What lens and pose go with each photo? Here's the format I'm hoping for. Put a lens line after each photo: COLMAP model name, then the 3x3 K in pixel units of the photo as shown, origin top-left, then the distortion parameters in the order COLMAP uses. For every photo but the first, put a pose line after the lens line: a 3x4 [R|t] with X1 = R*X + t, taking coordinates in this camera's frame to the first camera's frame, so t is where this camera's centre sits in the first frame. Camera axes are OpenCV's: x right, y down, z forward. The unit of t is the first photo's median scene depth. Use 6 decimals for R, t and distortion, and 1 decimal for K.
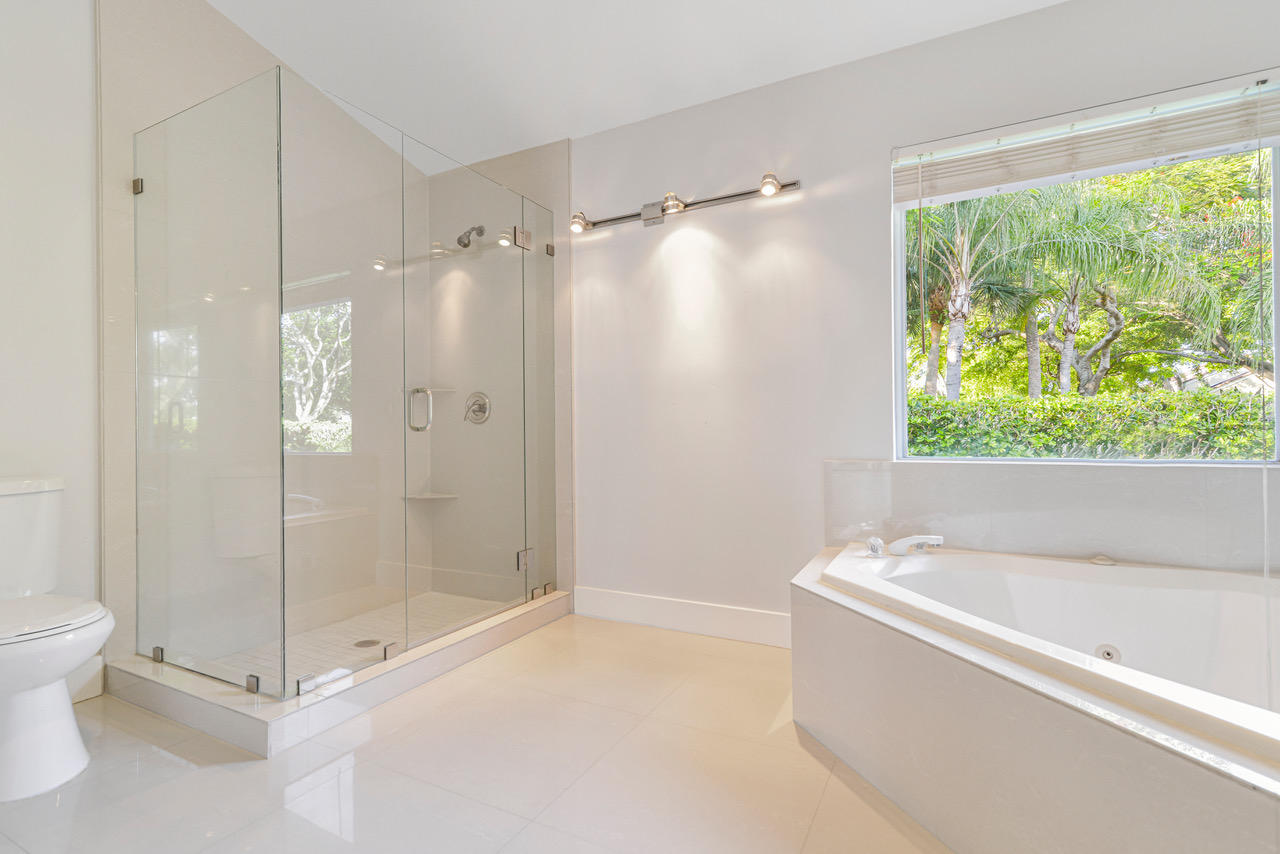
lens RADIAL K [[615.7, 0, 640.0], [0, 615.7, 427.0], [0, 0, 1]] dist [0.018362, 0.000252]
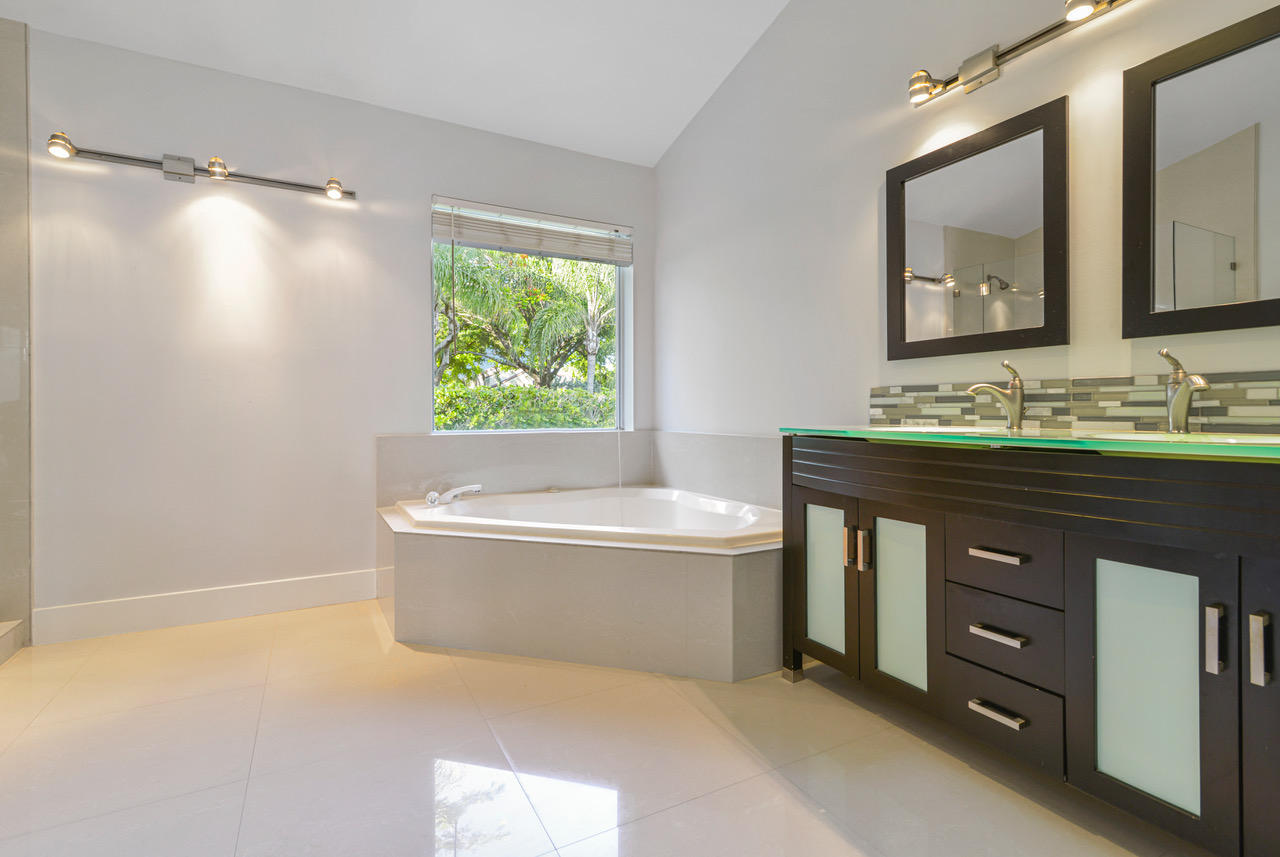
lens RADIAL K [[615.7, 0, 640.0], [0, 615.7, 428.5], [0, 0, 1]] dist [0.018362, 0.000252]
pose [[0.549061, -0.015482, 0.835639, -0.115562], [-0.011015, 0.999608, 0.025757, 0.000859], [-0.835710, -0.023347, 0.548675, -0.021936]]
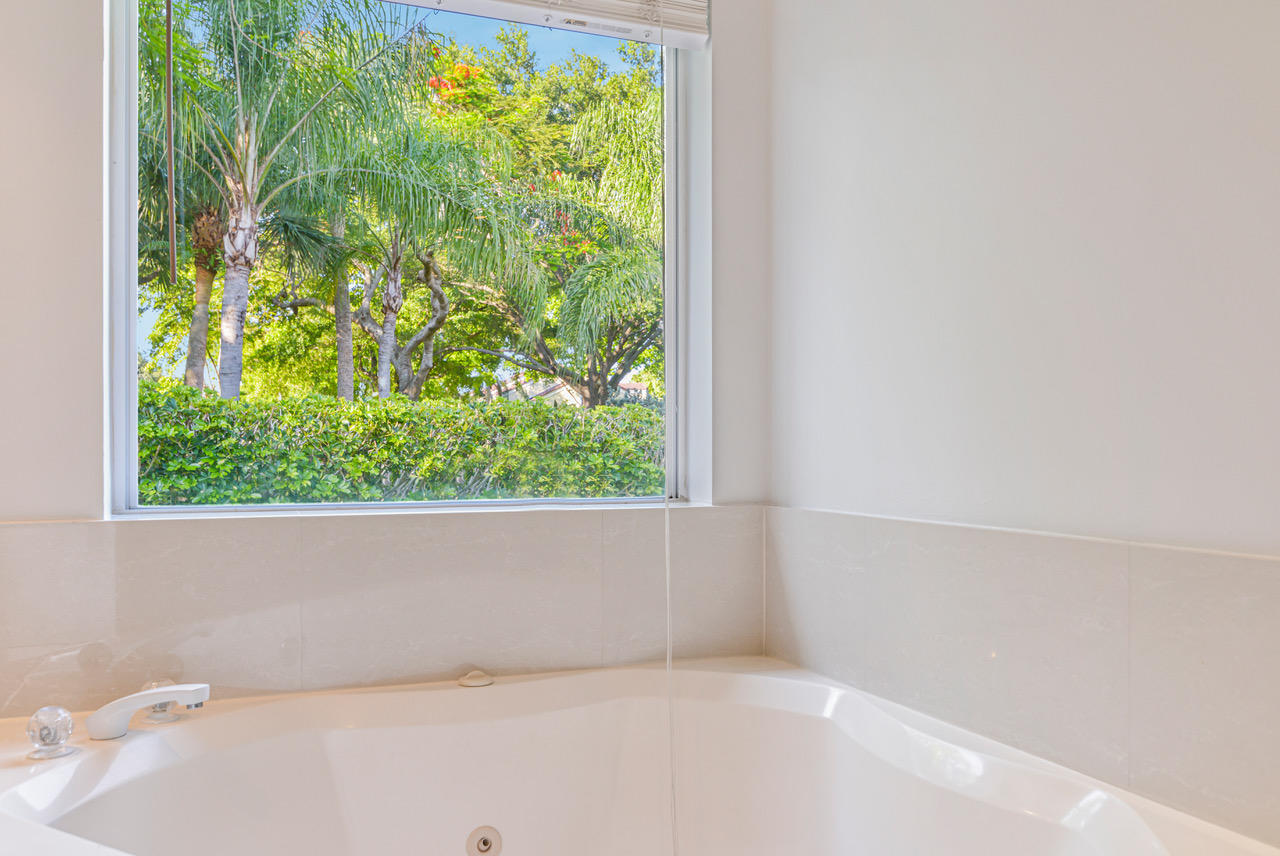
lens RADIAL K [[996.1, 0, 636.8], [0, 996.1, 447.9], [0, 0, 1]] dist [0.000121, -0.000010]
pose [[0.653865, 0.009470, 0.756552, 0.031048], [-0.012098, 0.999925, -0.002061, 0.000258], [-0.756514, -0.007805, 0.653931, 0.064006]]
